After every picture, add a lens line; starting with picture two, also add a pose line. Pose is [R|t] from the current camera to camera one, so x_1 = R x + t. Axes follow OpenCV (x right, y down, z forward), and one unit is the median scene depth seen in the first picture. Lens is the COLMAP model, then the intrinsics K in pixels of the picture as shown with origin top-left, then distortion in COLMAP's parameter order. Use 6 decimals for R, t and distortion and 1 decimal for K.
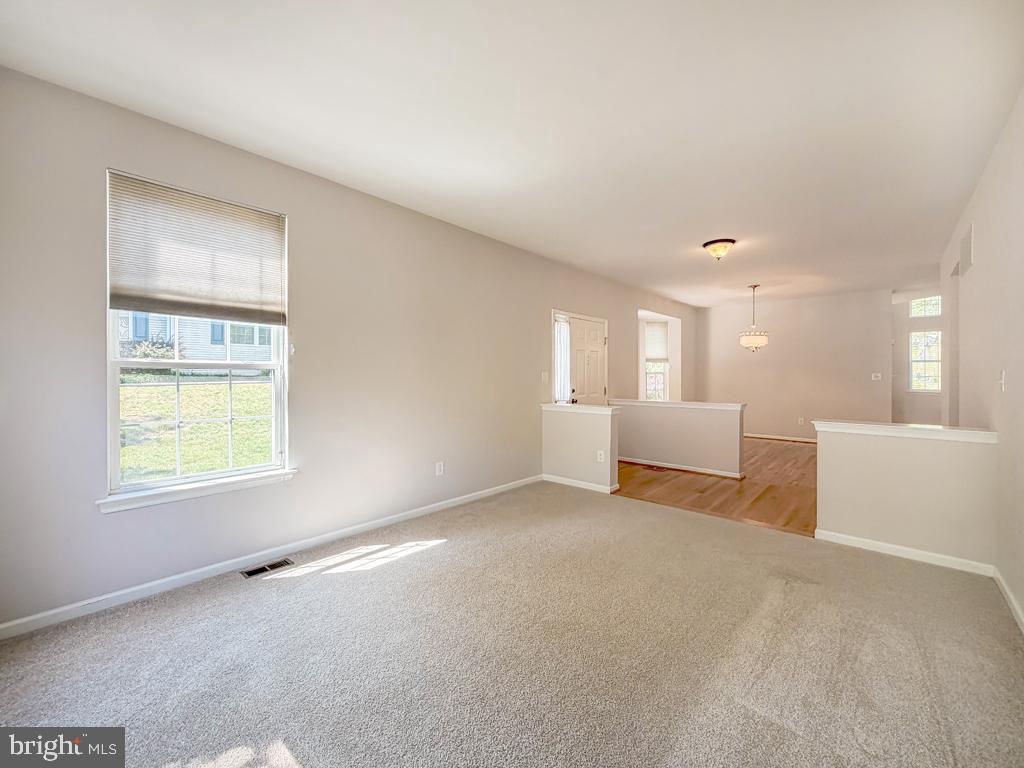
lens RADIAL K [[421.1, 0, 509.1], [0, 421.1, 378.0], [0, 0, 1]] dist [0.012184, 0.000031]
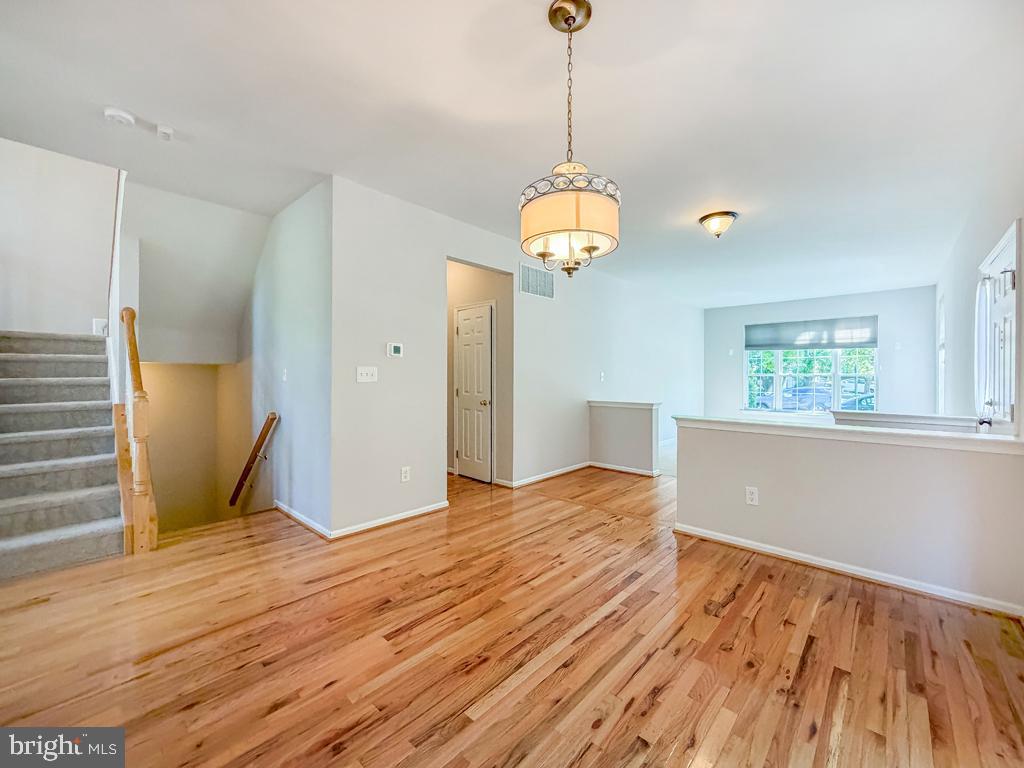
lens RADIAL K [[415.2, 0, 513.8], [0, 415.2, 377.7], [0, 0, 1]] dist [-0.004145, -0.000088]
pose [[-0.999918, -0.002491, 0.012526, 0.776054], [-0.002393, 0.999966, 0.007885, -0.003280], [-0.012545, 0.007854, -0.999890, 1.591287]]
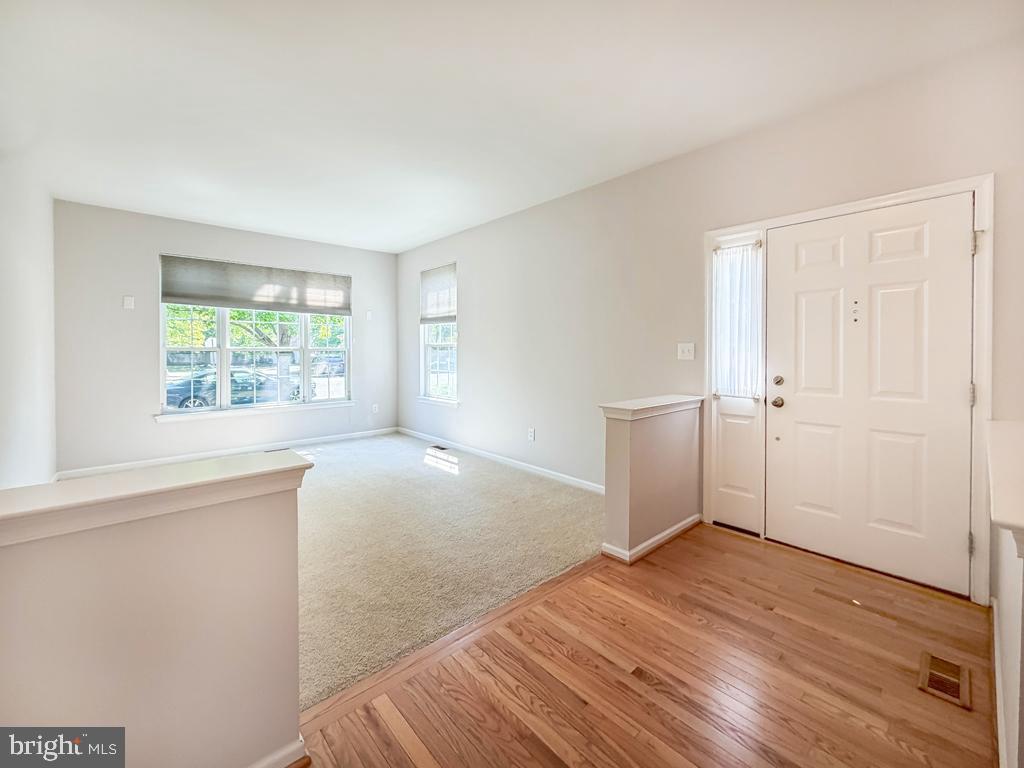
lens RADIAL K [[425.8, 0, 513.5], [0, 425.8, 358.0], [0, 0, 1]] dist [-0.002046, -0.000067]
pose [[-0.104749, 0.017215, -0.994350, 0.691425], [-0.003393, 0.999838, 0.017668, -0.002827], [0.994493, 0.005224, -0.104674, 0.784295]]
